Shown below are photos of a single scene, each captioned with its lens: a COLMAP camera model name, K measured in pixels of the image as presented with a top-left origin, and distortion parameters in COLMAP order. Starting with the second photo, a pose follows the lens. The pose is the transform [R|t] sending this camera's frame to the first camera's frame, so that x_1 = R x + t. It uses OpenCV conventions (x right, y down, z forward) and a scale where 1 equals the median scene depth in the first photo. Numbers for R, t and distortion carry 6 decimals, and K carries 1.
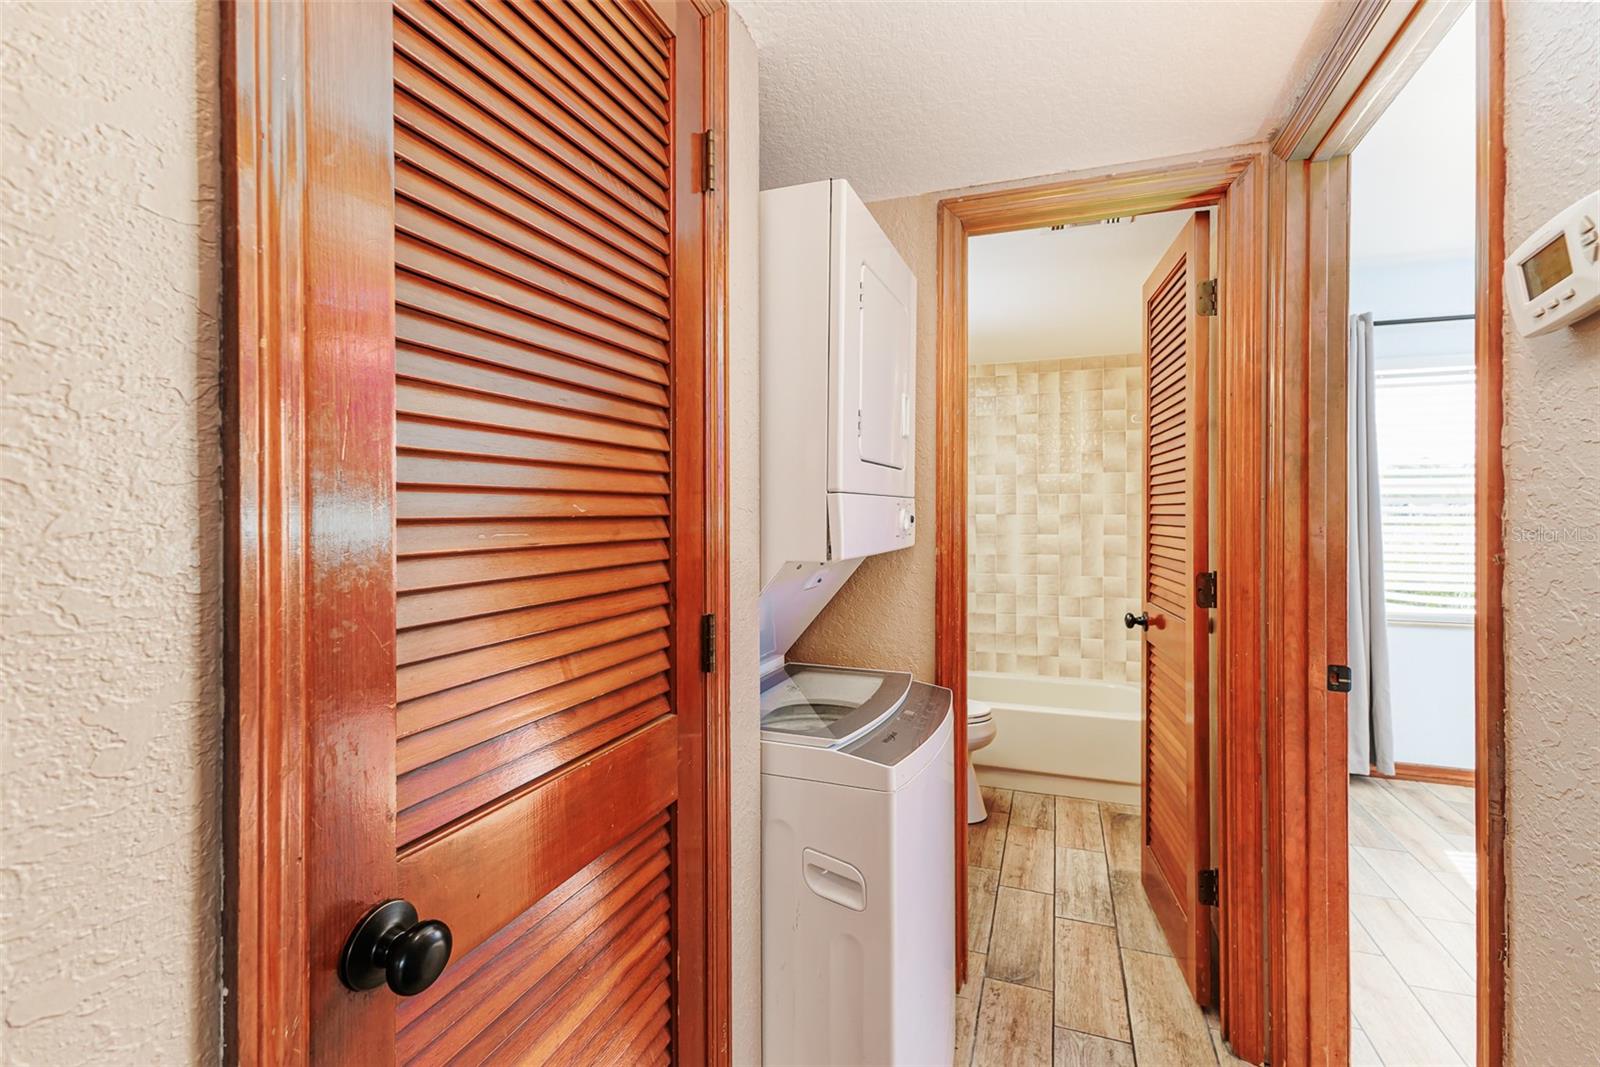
lens RADIAL K [[690.2, 0, 814.3], [0, 690.2, 510.8], [0, 0, 1]] dist [0.011580, -0.003392]
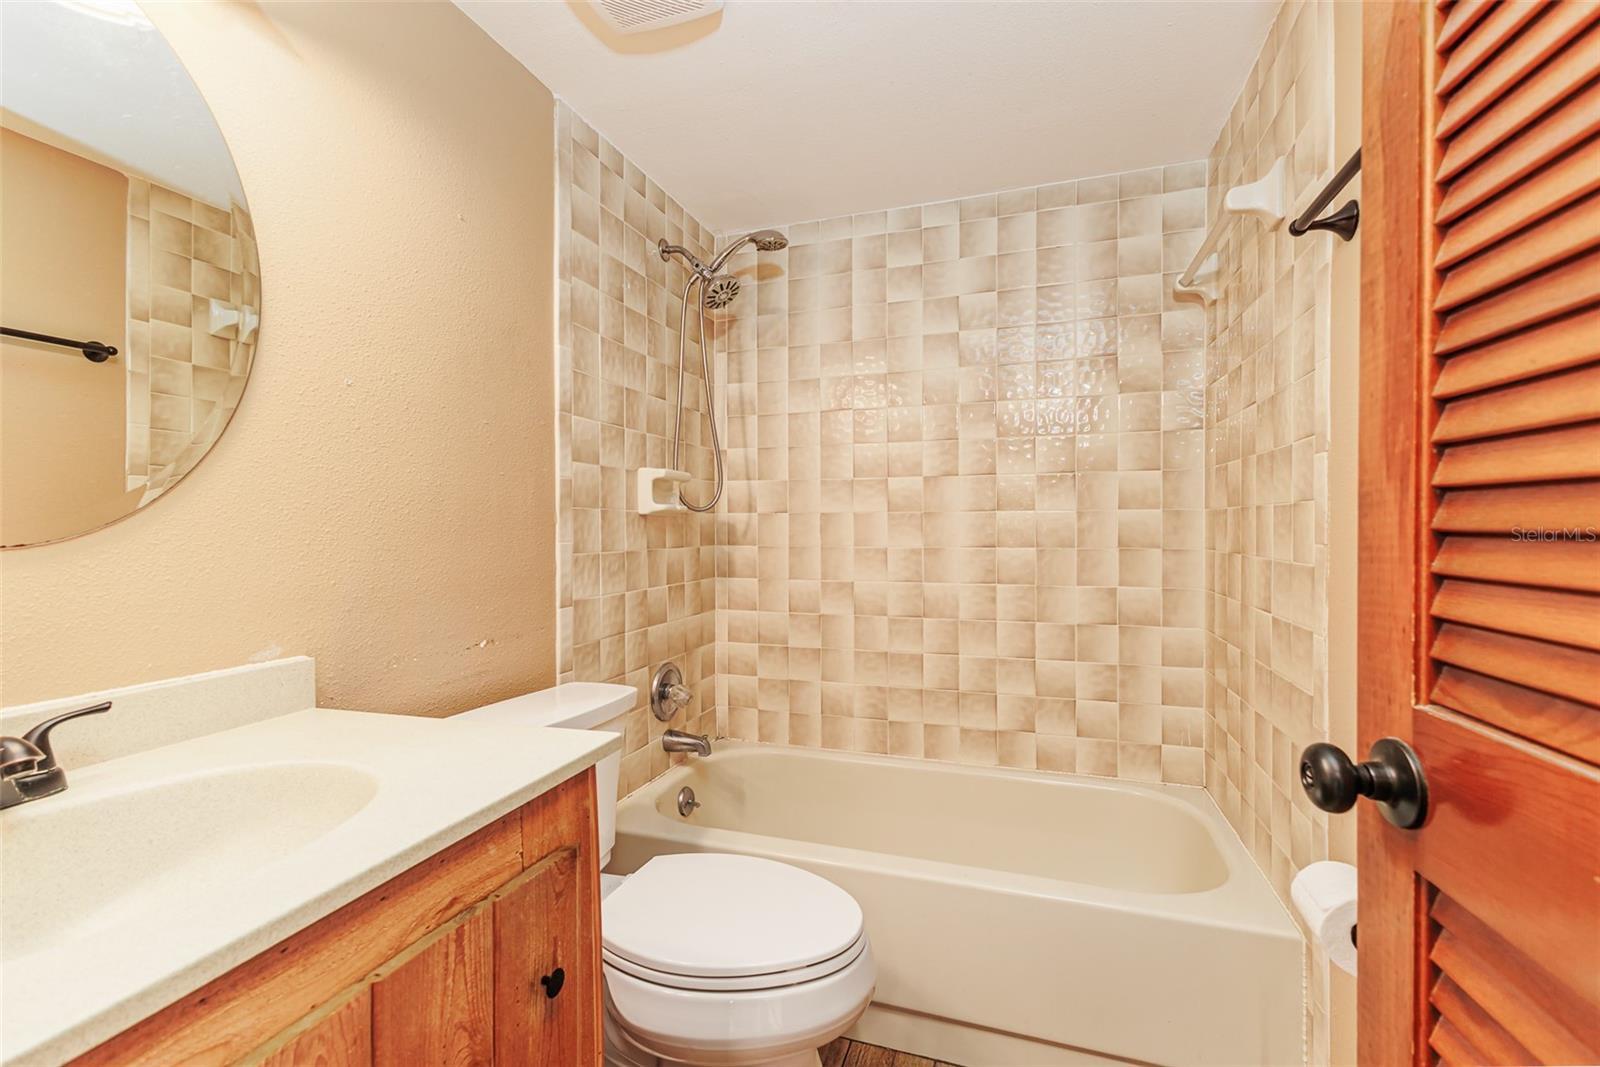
lens RADIAL K [[656.7, 0, 800.4], [0, 656.7, 527.9], [0, 0, 1]] dist [0.009590, -0.000107]
pose [[0.999875, -0.008754, 0.013193, 0.160611], [0.008475, 0.999742, 0.021074, 0.035586], [-0.013374, -0.020960, 0.999691, 0.480888]]
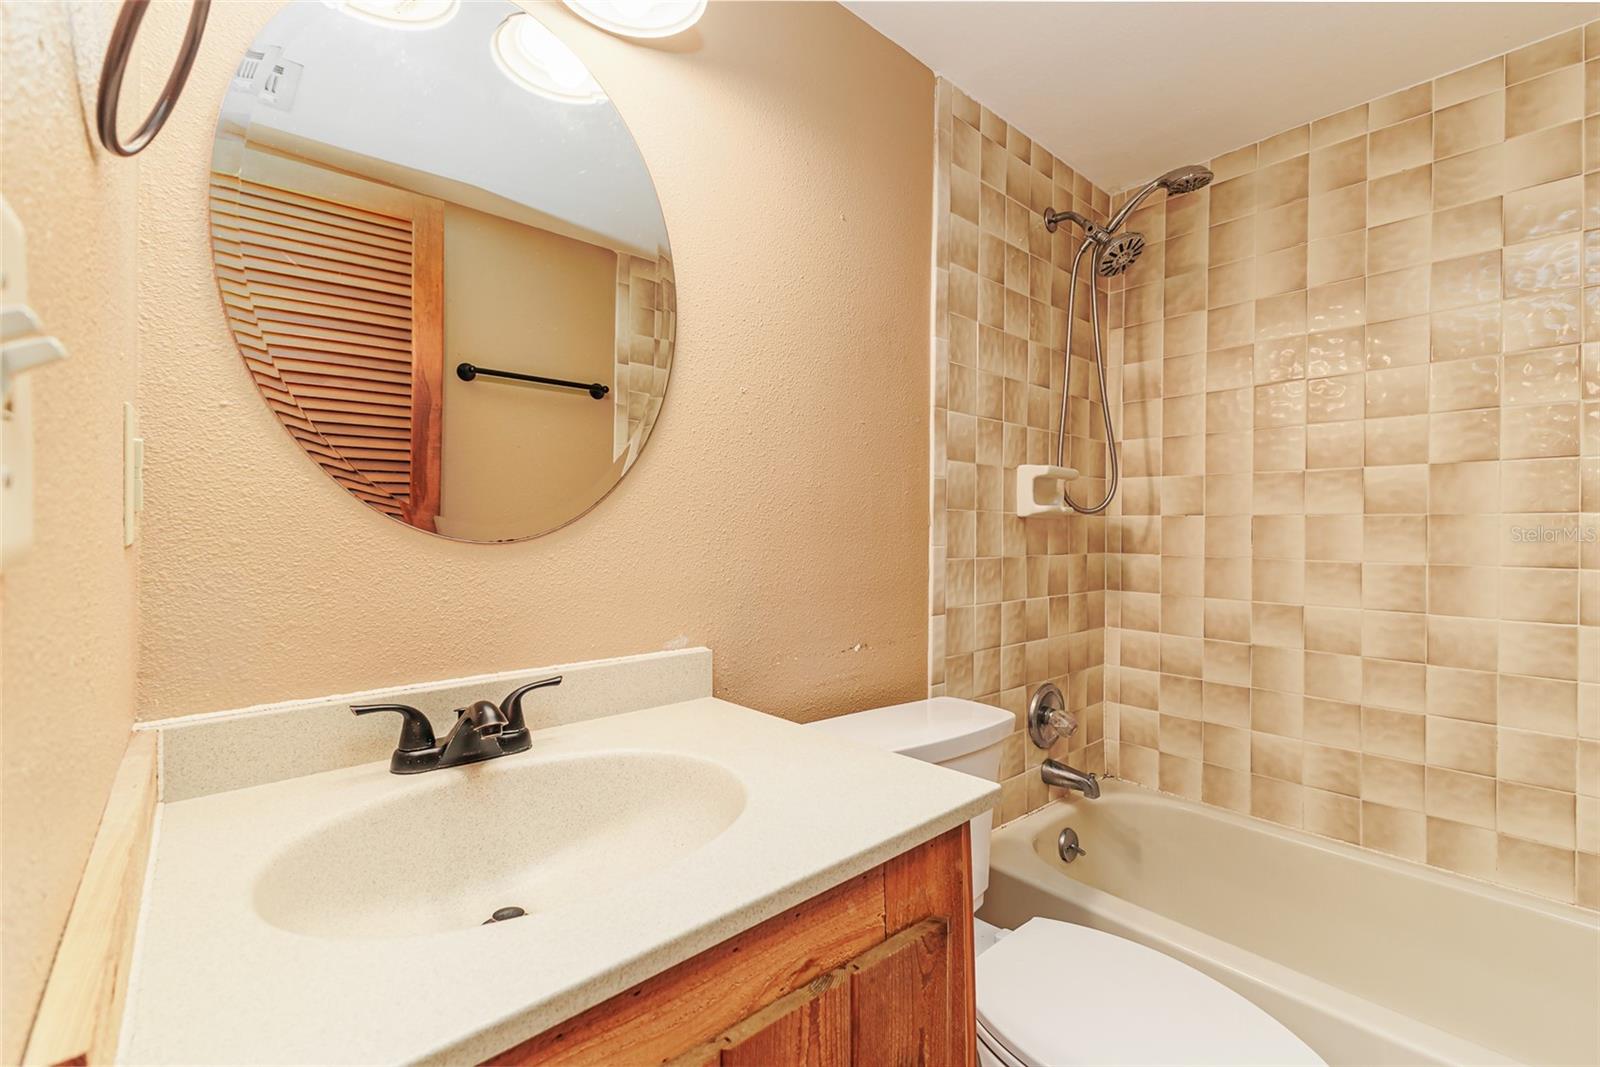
lens RADIAL K [[690.2, 0, 796.8], [0, 690.2, 528.9], [0, 0, 1]] dist [0.011580, -0.003392]
pose [[0.860955, 0.002549, -0.508675, 0.158514], [0.005387, 0.999886, 0.014128, 0.035632], [0.508653, -0.014904, 0.860843, 0.487151]]
